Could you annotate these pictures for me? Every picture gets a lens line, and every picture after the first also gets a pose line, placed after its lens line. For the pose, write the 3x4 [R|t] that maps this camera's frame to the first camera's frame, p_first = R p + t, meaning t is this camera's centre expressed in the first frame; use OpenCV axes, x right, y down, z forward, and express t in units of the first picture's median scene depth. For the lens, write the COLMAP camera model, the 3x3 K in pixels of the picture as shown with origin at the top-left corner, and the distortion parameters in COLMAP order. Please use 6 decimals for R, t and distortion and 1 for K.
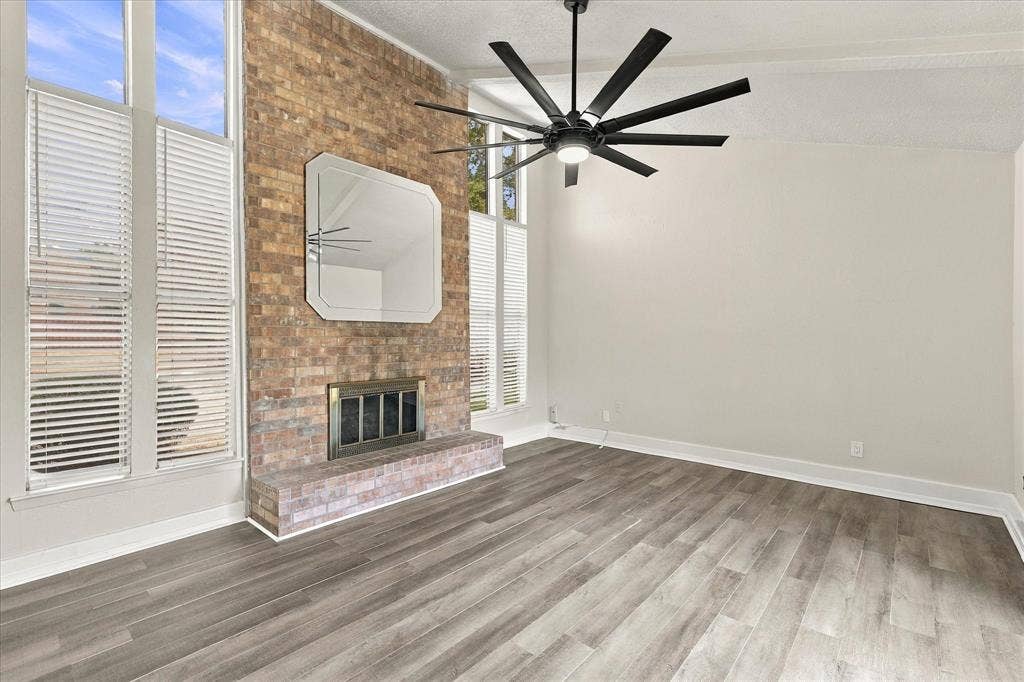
lens RADIAL K [[453.5, 0, 514.0], [0, 453.5, 340.3], [0, 0, 1]] dist [0.002402, 0.000284]
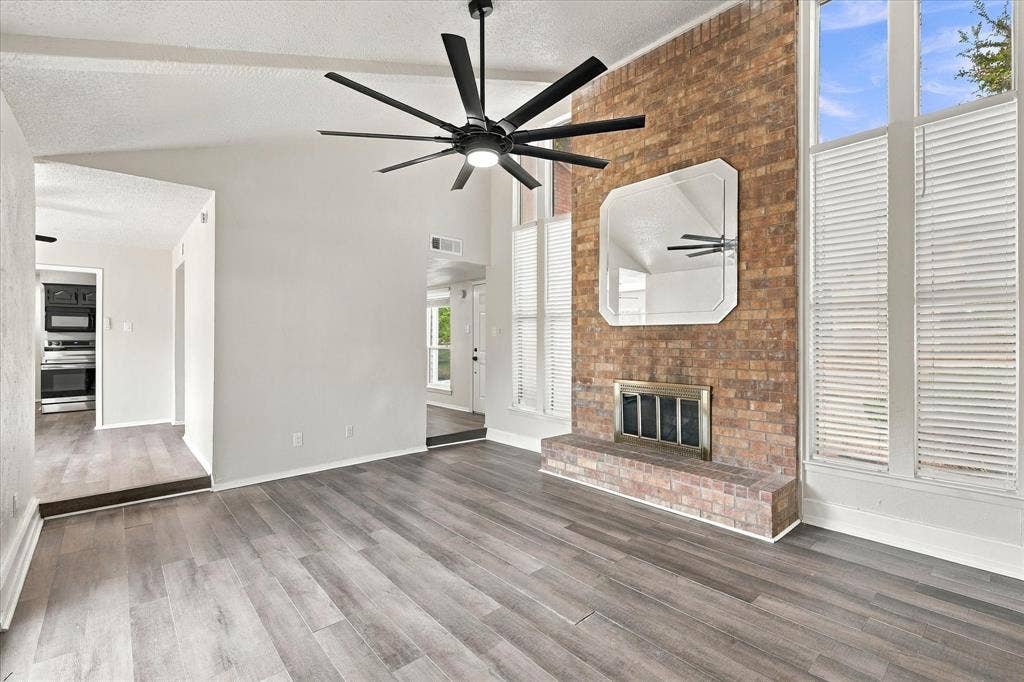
lens RADIAL K [[453.5, 0, 512.8], [0, 453.5, 338.6], [0, 0, 1]] dist [0.002402, 0.000284]
pose [[-0.126263, -0.000842, -0.991996, 0.855322], [-0.005961, 0.999982, -0.000090, -0.009490], [0.991979, 0.005902, -0.126266, 0.910670]]
